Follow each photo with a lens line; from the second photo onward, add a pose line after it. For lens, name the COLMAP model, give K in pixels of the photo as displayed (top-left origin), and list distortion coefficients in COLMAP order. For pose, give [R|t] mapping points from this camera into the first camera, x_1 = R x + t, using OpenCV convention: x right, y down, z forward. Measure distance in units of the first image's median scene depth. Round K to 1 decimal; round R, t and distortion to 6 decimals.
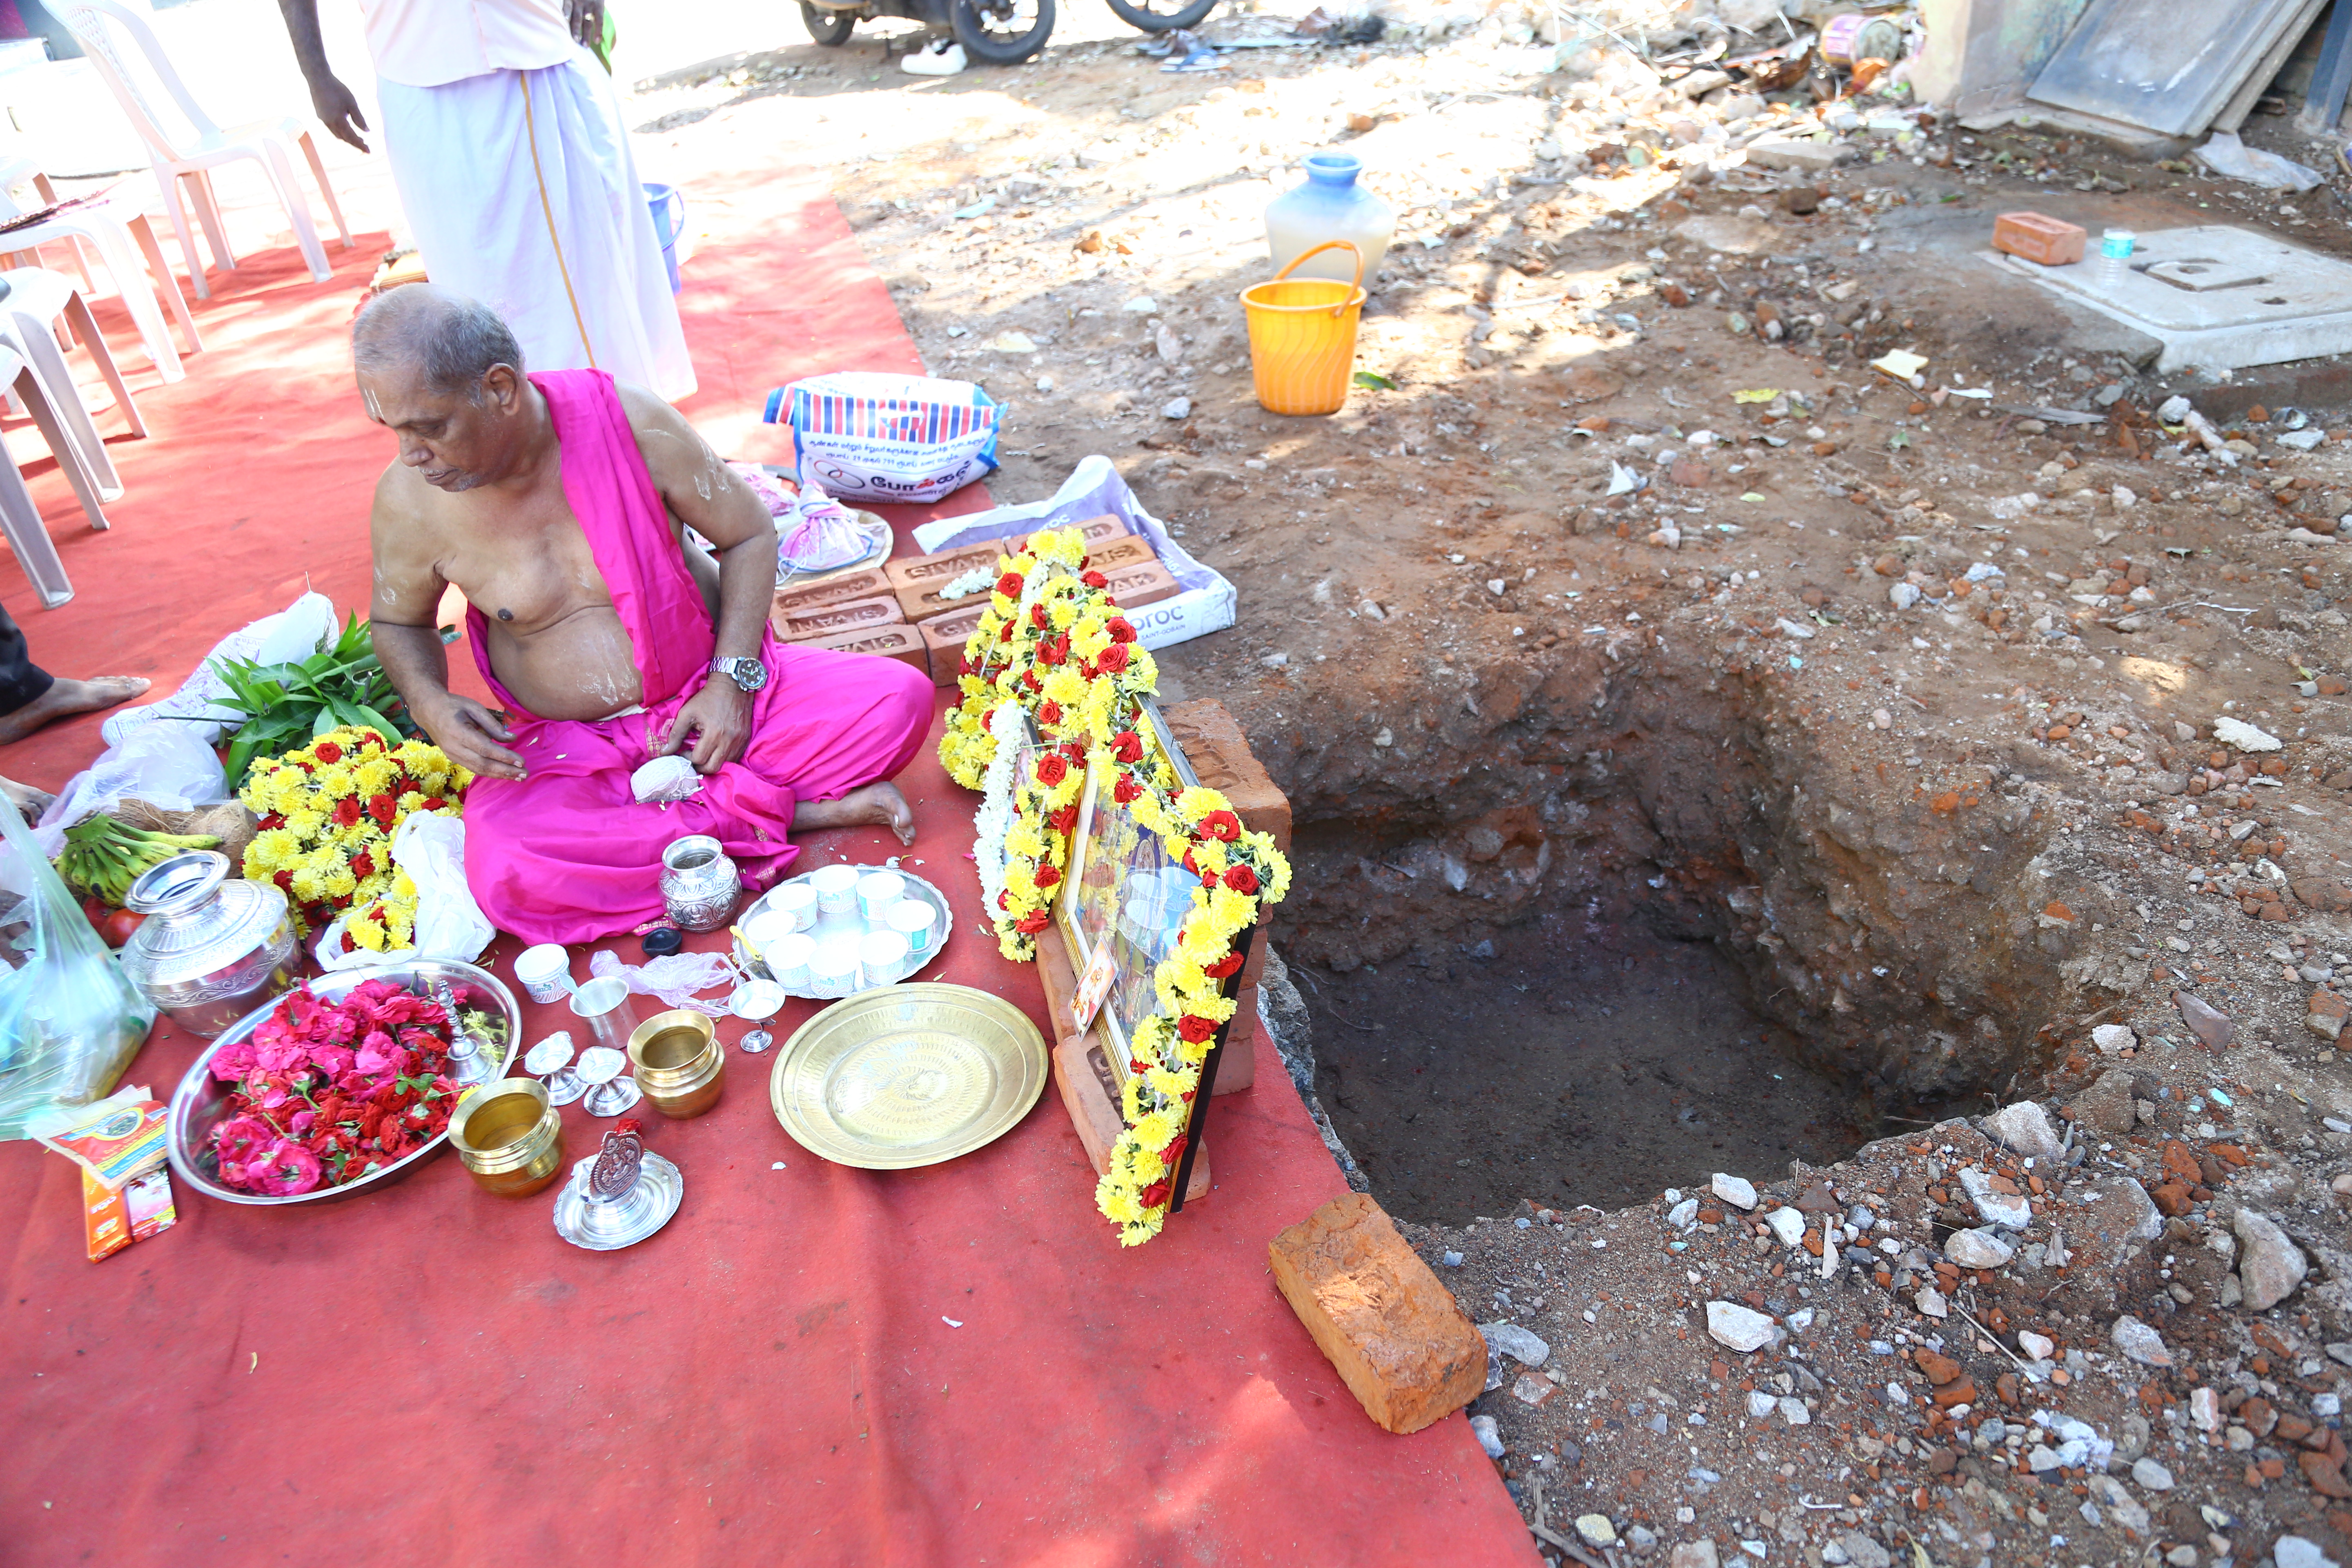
lens RADIAL K [[1624.5, 0, 1183.7], [0, 1624.5, 782.7], [0, 0, 1]] dist [-0.120439, 0.077514]
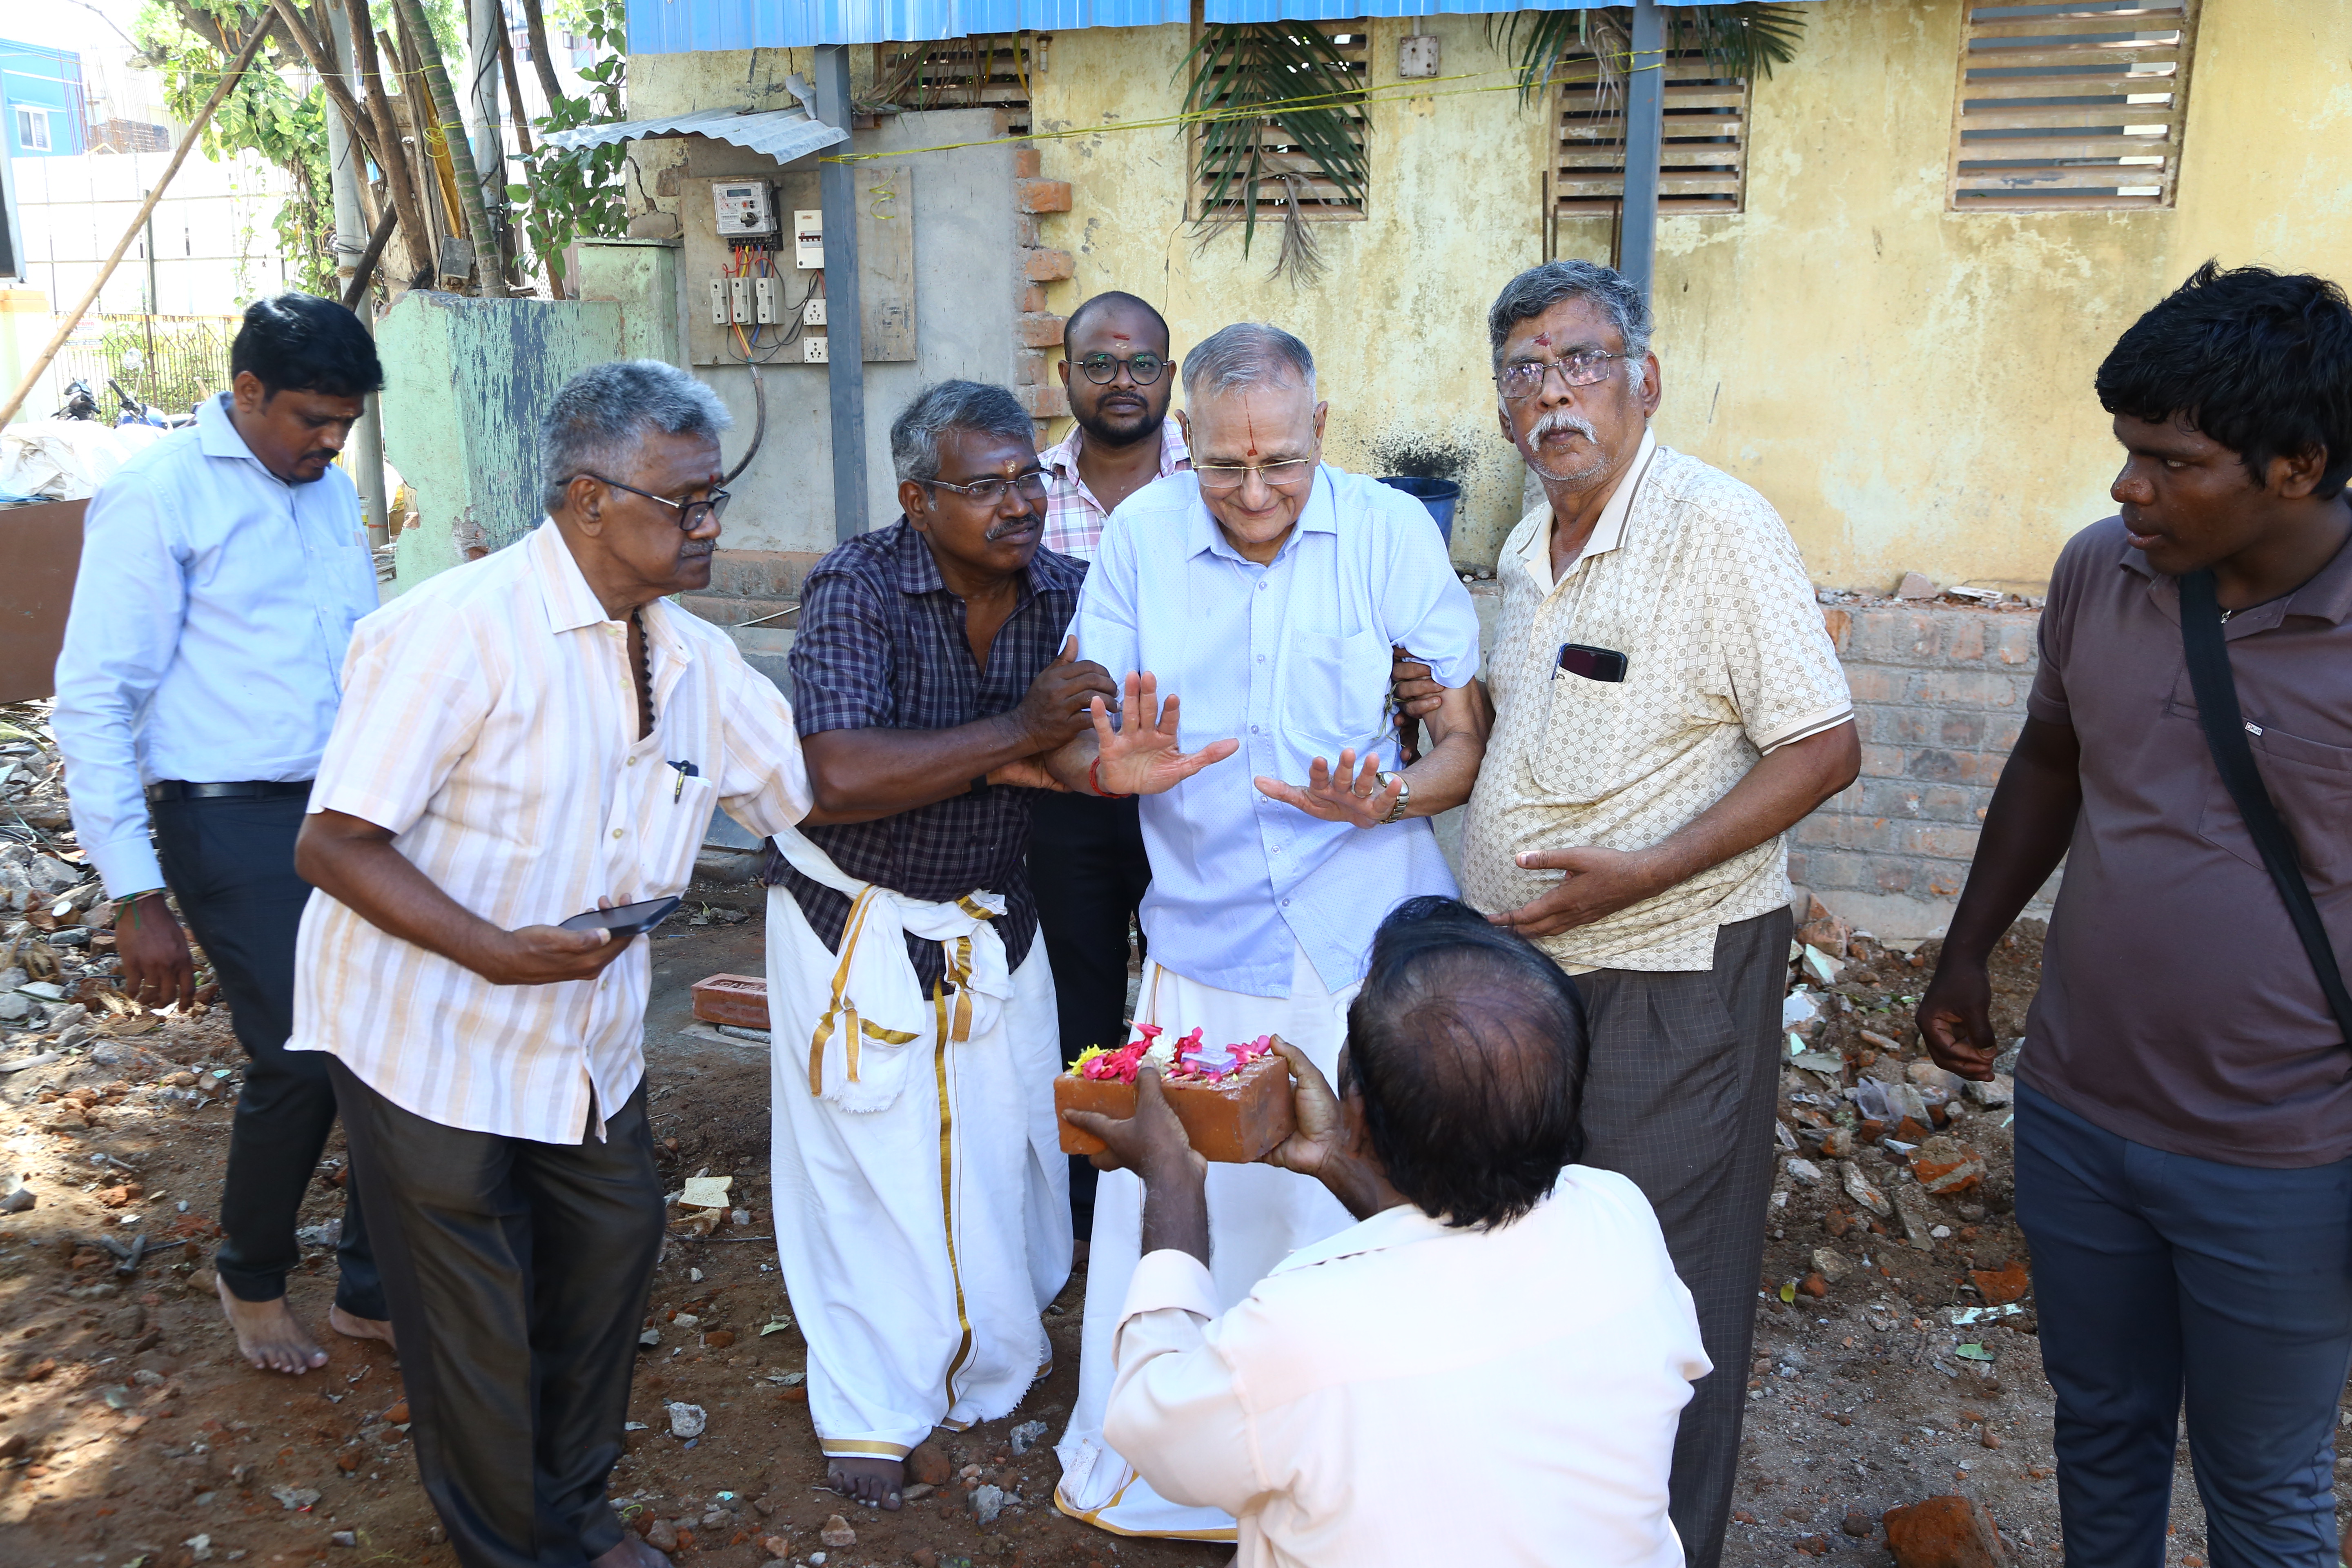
lens RADIAL K [[1980.6, 0, 1168.5], [0, 1980.6, 767.9], [0, 0, 1]] dist [-0.050537, 0.085871]
pose [[0.611449, -0.101833, 0.784704, -0.178987], [0.405507, 0.891892, -0.200231, -0.165366], [-0.679481, 0.440634, 0.586640, 0.155035]]
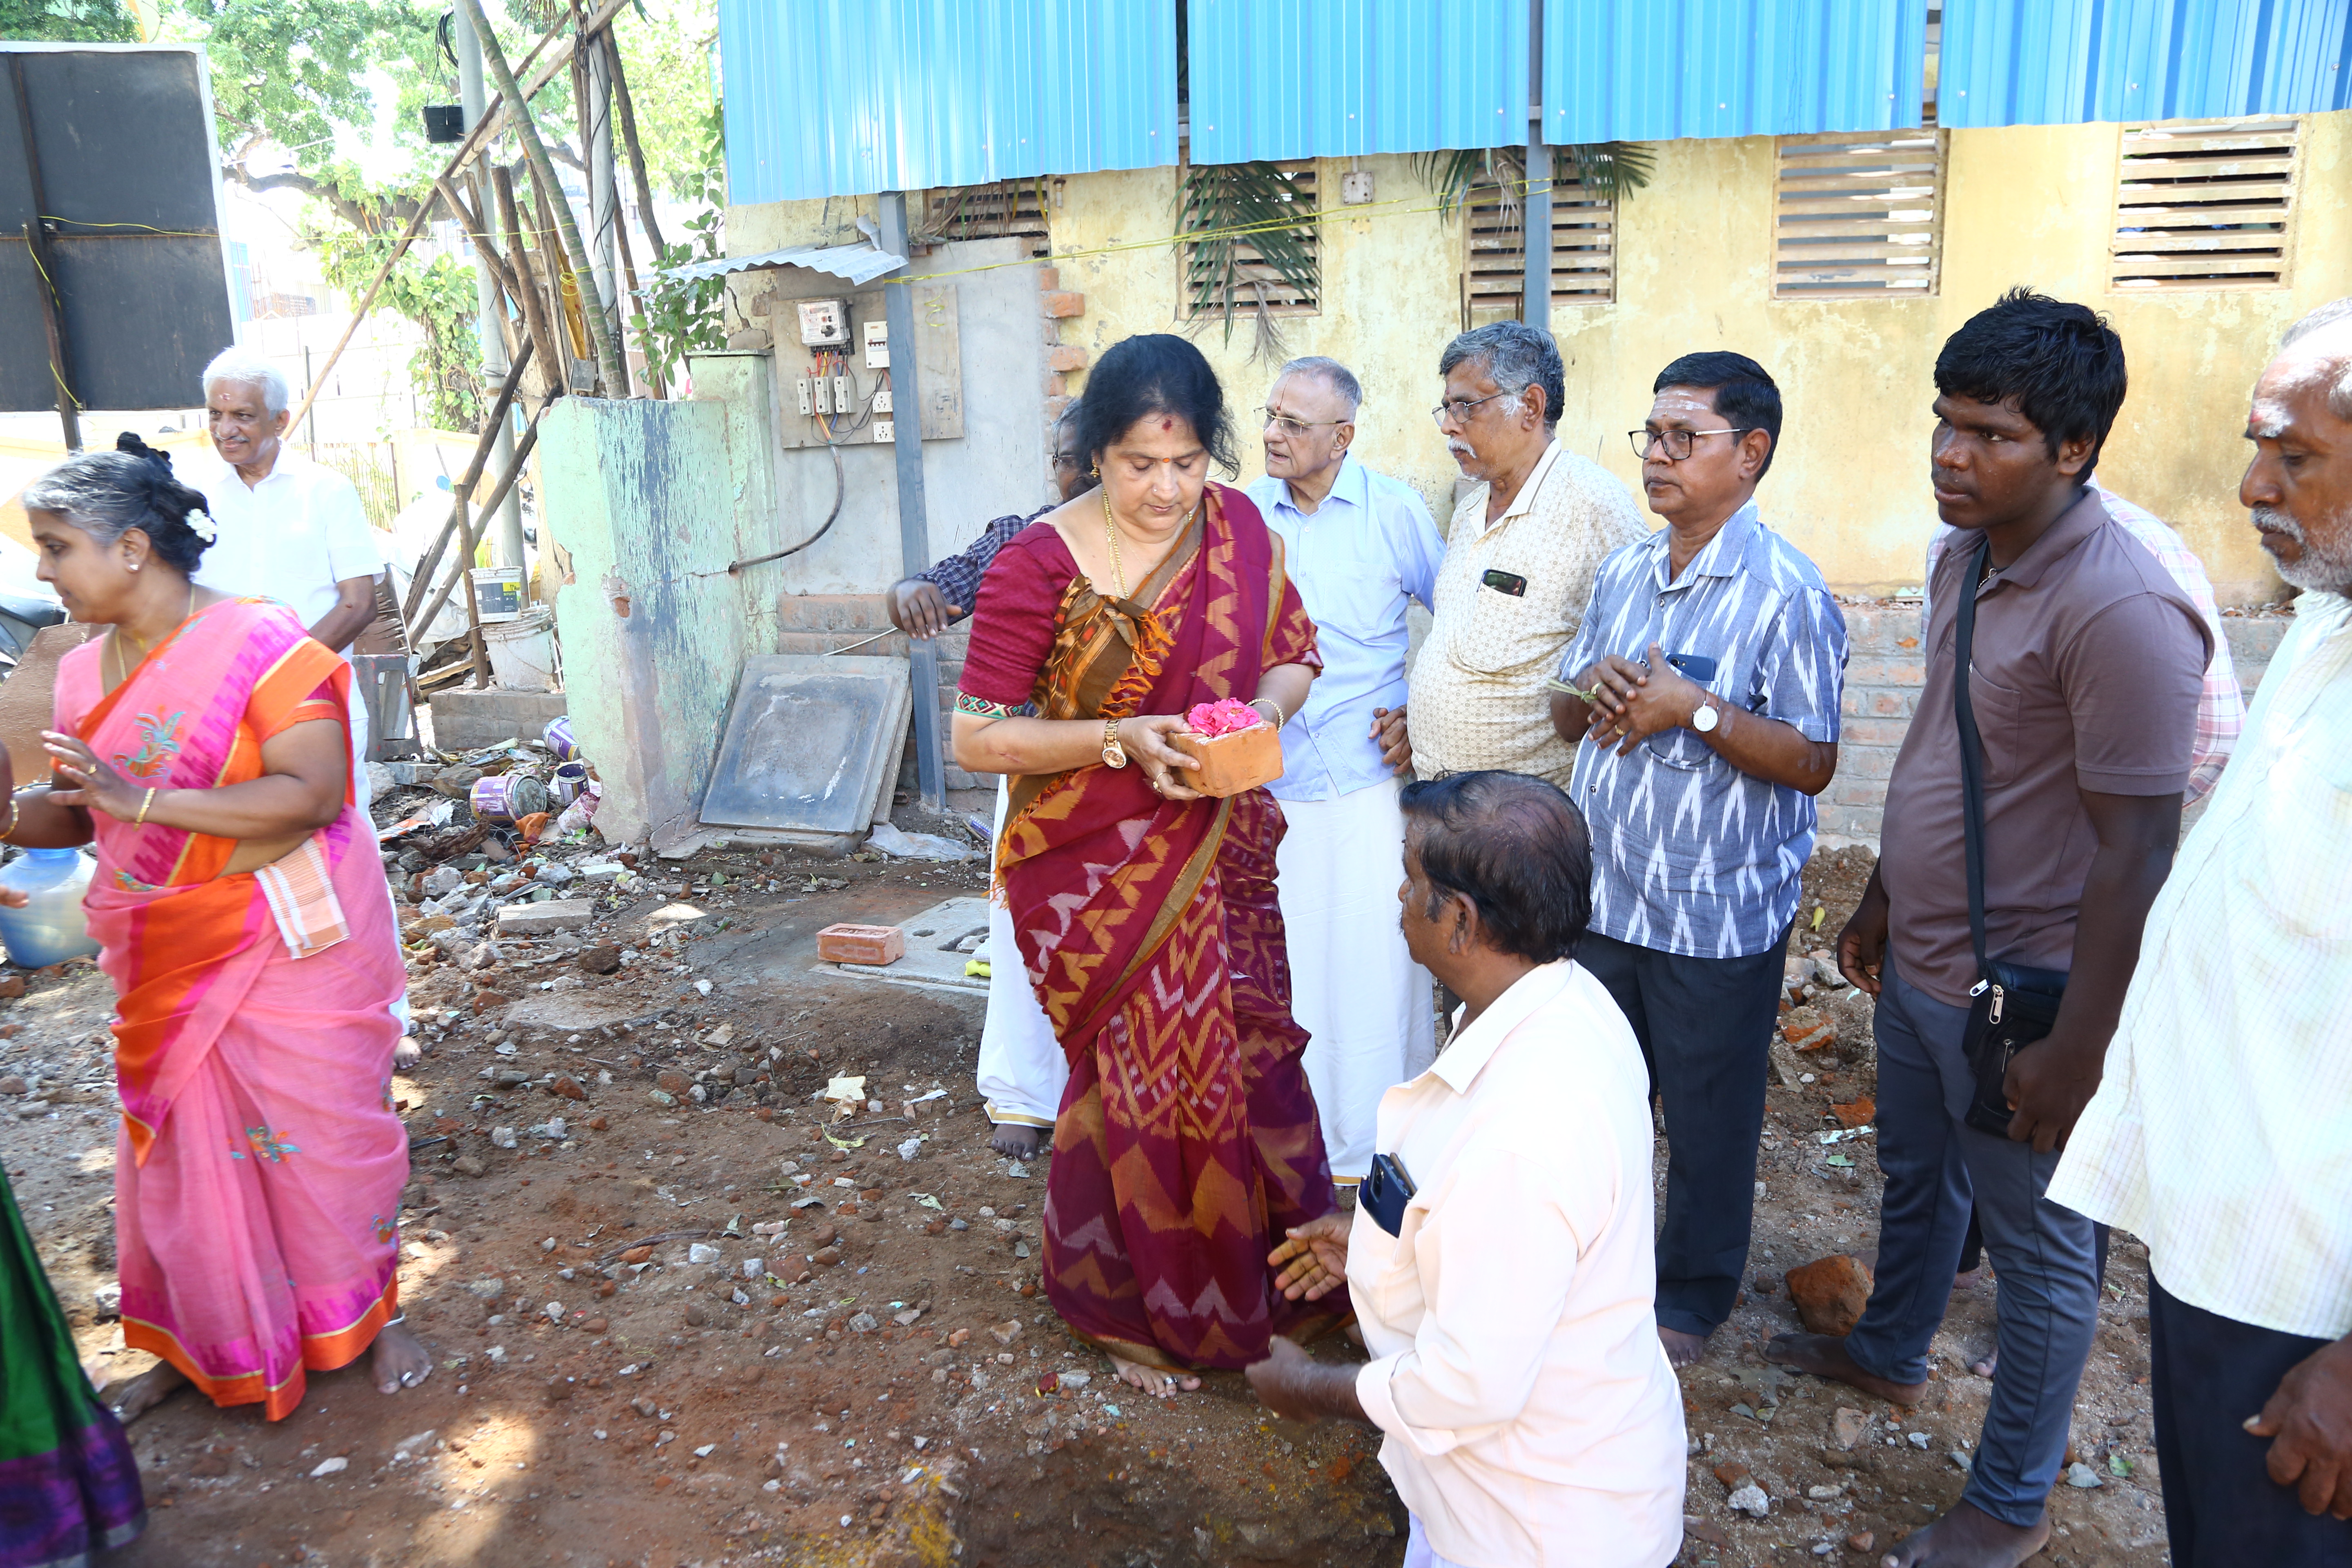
lens RADIAL K [[1616.9, 0, 1183.4], [0, 1616.9, 780.2], [0, 0, 1]] dist [-0.123329, 0.077942]
pose [[0.583097, -0.121462, 0.803271, -0.234595], [0.442904, 0.876426, -0.188981, -0.152461], [-0.681054, 0.465967, 0.564837, 0.178602]]
